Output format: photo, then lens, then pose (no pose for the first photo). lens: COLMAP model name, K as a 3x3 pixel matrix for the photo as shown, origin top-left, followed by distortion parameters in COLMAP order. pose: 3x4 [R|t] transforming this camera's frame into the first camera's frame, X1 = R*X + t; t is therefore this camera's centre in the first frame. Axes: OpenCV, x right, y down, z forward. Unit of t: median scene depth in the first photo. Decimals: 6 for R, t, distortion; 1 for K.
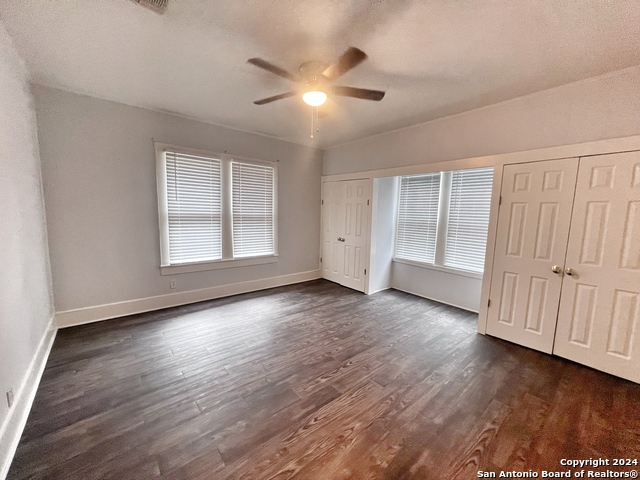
lens RADIAL K [[257.6, 0, 318.3], [0, 257.6, 240.9], [0, 0, 1]] dist [0.004211, 0.000174]
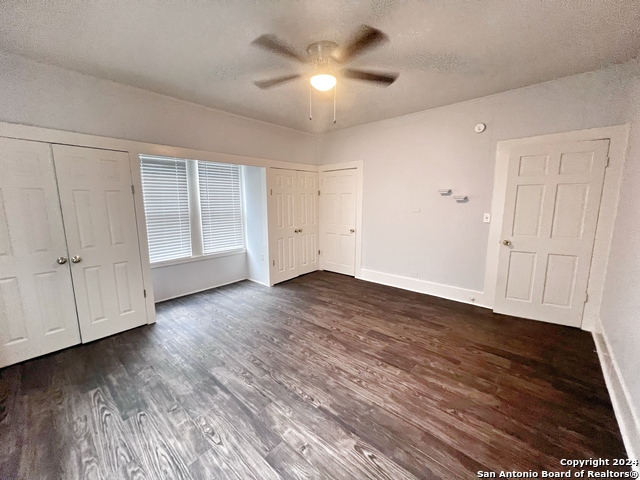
lens RADIAL K [[257.6, 0, 321.0], [0, 257.6, 237.6], [0, 0, 1]] dist [0.004211, 0.000174]
pose [[-0.160304, -0.159445, 0.974105, -0.715257], [0.123906, 0.975810, 0.180114, -0.117192], [-0.979260, 0.149571, -0.136670, 0.849710]]
